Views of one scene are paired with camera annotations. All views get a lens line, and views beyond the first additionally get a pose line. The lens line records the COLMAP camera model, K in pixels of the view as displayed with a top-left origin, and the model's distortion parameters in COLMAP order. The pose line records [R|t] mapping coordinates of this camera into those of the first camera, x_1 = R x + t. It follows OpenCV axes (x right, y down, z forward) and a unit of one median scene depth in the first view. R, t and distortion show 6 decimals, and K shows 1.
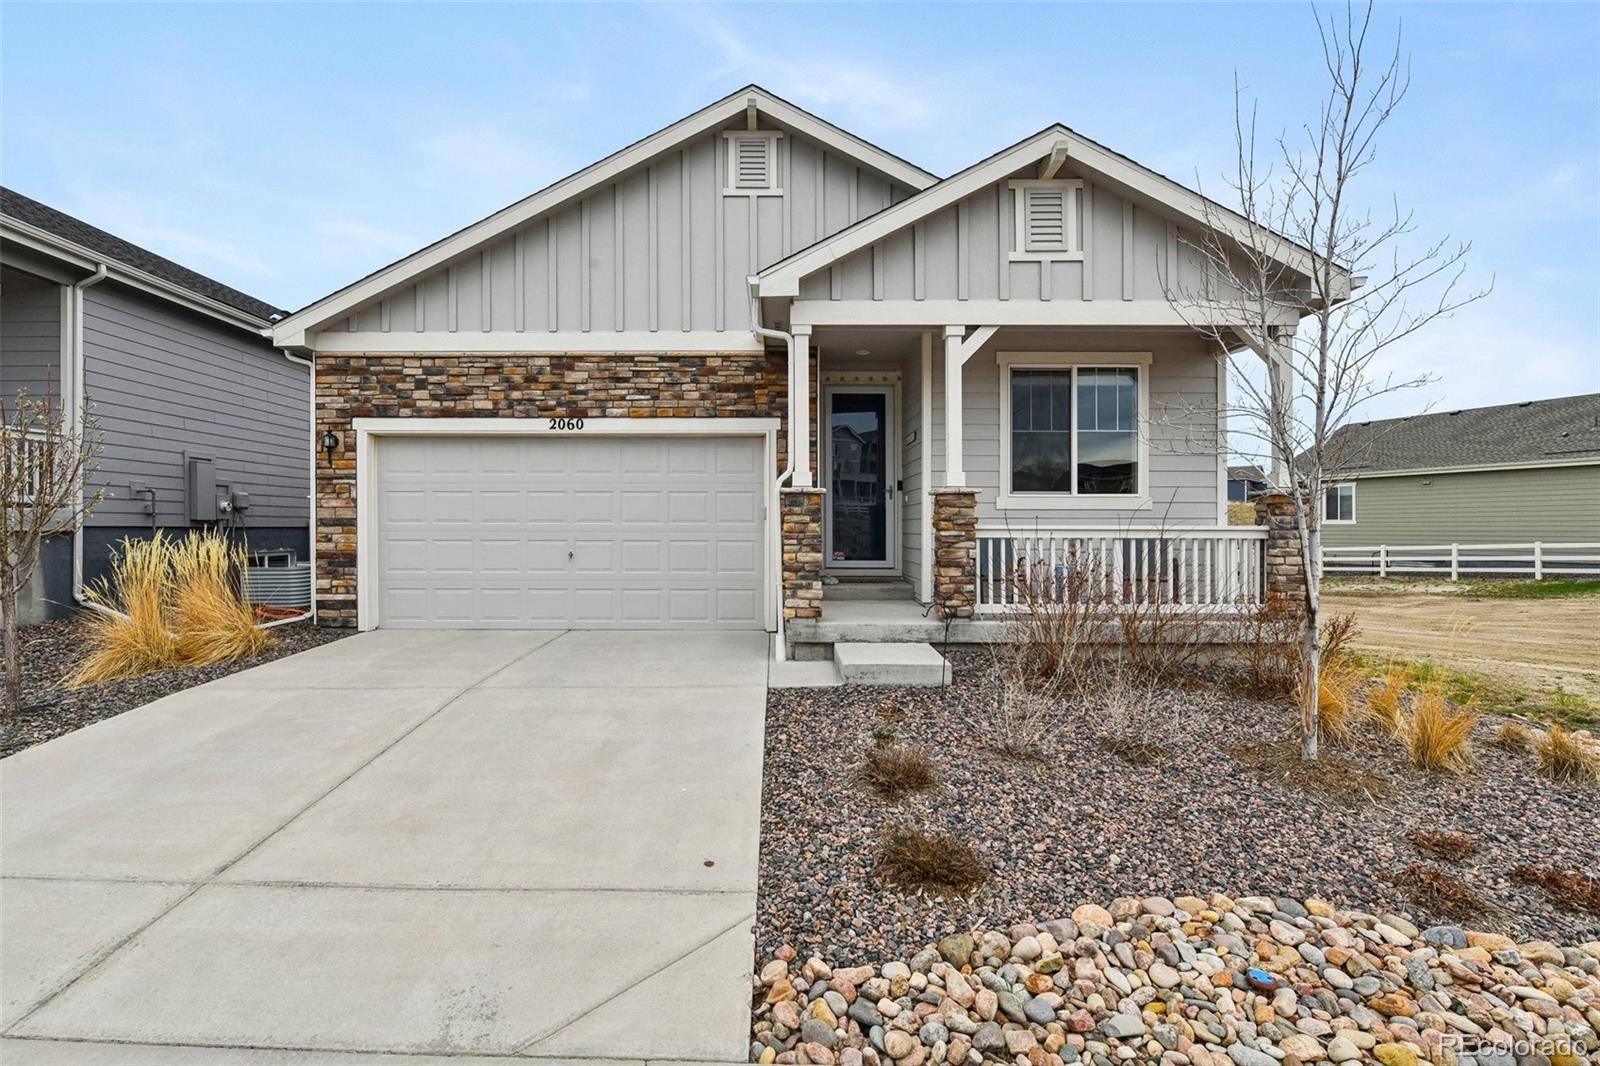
lens RADIAL K [[753.1, 0, 800.0], [0, 753.1, 533.0], [0, 0, 1]] dist [-0.005941, -0.000824]
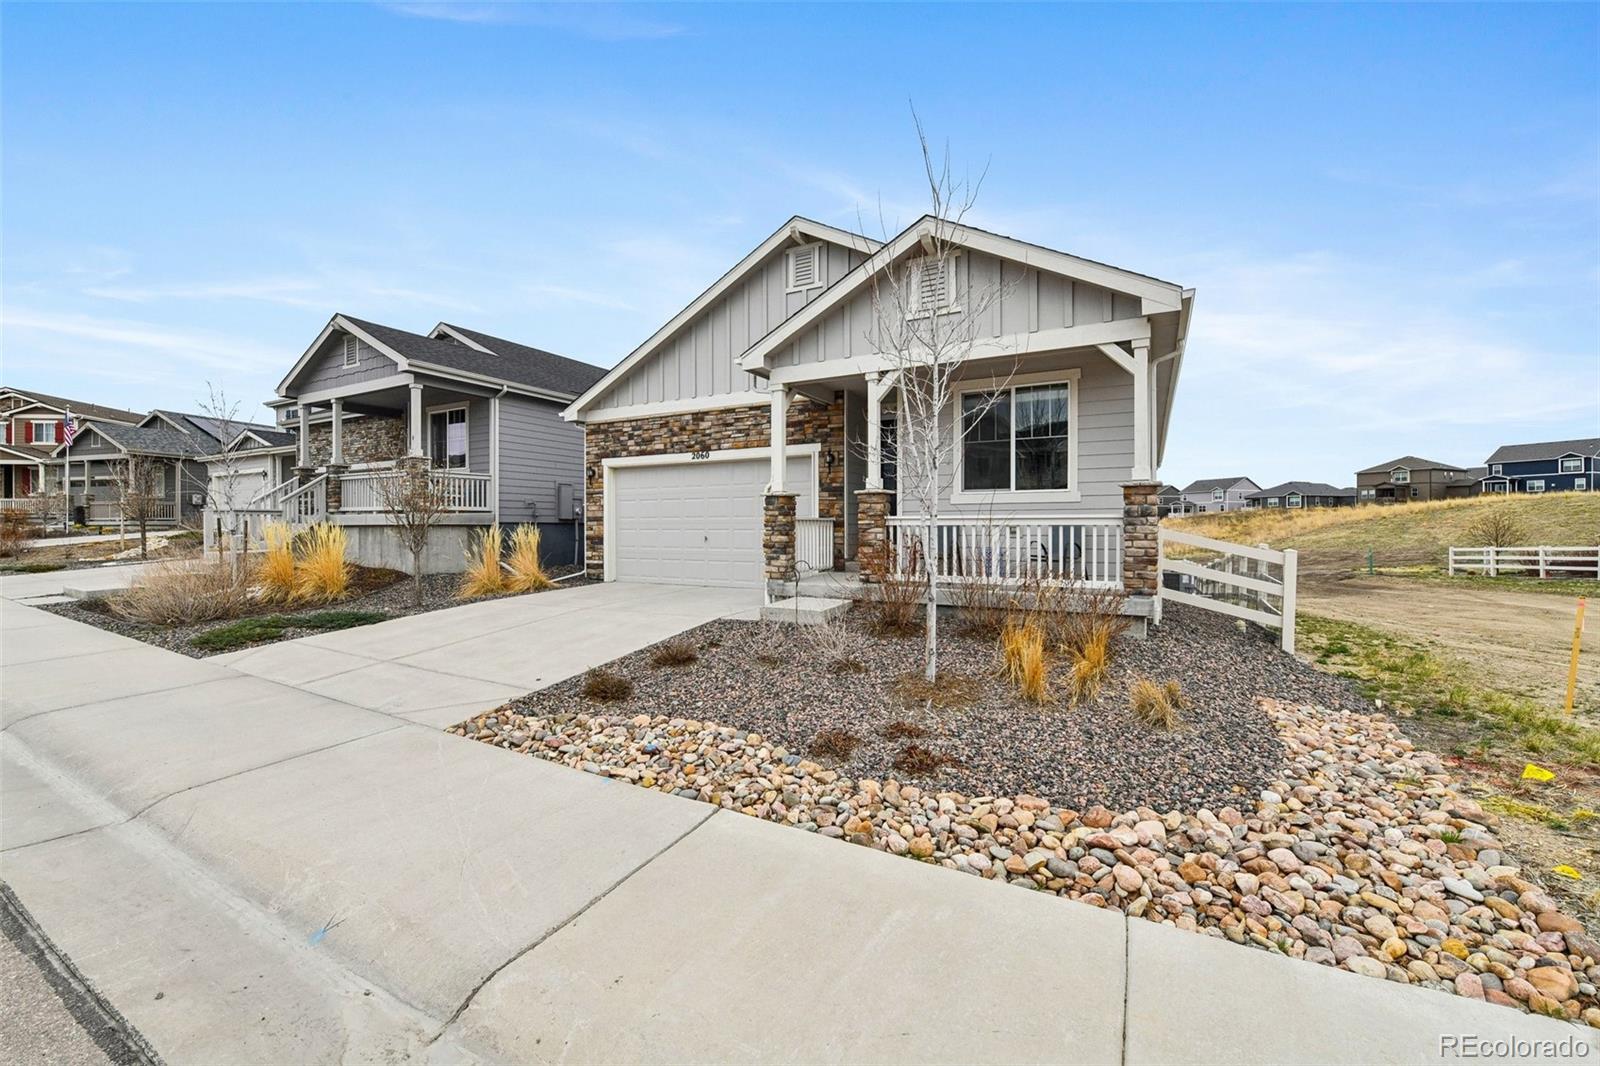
lens RADIAL K [[634.7, 0, 808.6], [0, 634.7, 524.0], [0, 0, 1]] dist [0.001234, -0.000519]
pose [[0.884515, -0.005711, -0.466477, 0.512229], [0.002180, 0.999965, -0.008109, 0.010325], [0.466507, 0.006155, 0.884496, -0.071561]]
